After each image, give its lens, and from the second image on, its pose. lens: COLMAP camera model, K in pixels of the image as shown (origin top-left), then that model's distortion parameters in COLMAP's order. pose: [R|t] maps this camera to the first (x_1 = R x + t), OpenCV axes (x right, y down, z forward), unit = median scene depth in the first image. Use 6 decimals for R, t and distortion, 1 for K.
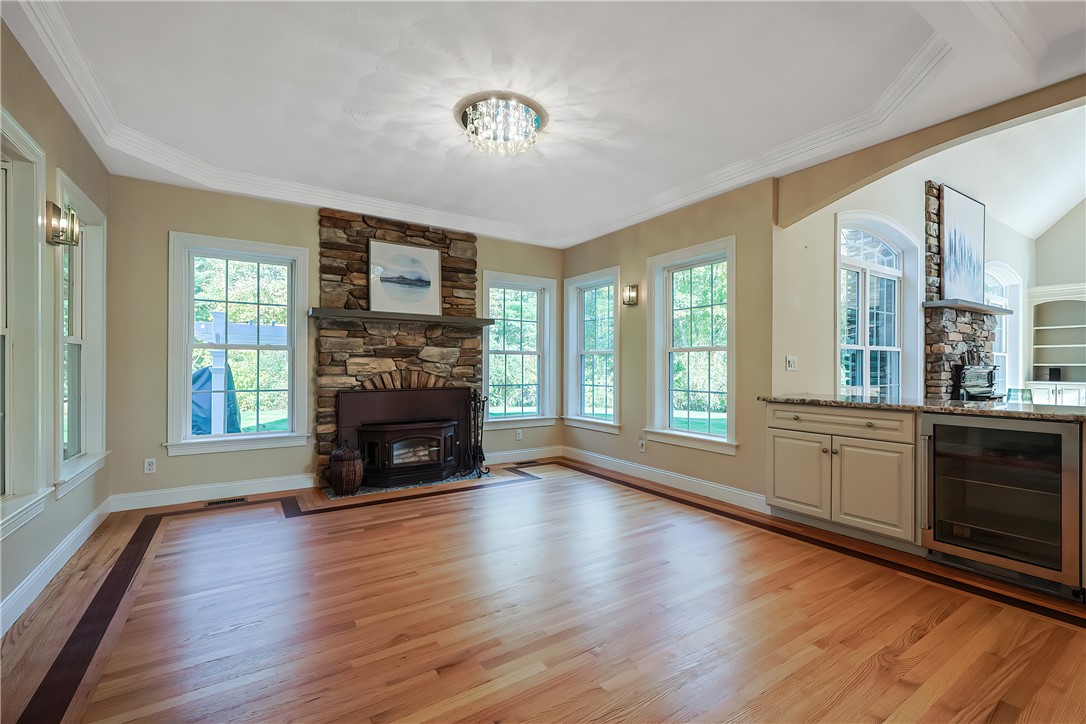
lens RADIAL K [[467.2, 0, 548.0], [0, 467.2, 362.9], [0, 0, 1]] dist [0.000485, -0.000033]
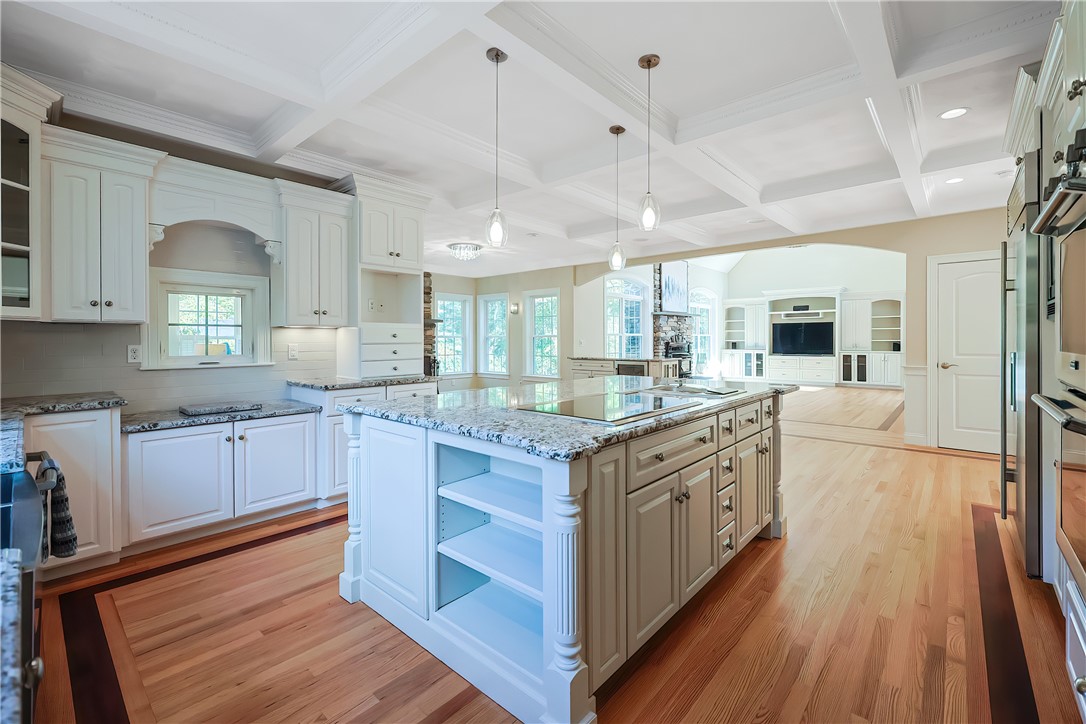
lens RADIAL K [[464.6, 0, 547.9], [0, 464.6, 340.6], [0, 0, 1]] dist [-0.000522, -0.000041]
pose [[0.965309, -0.006162, 0.261036, -0.187394], [0.004055, 0.999955, 0.008612, -0.023018], [-0.261077, -0.007254, 0.965291, -0.875952]]
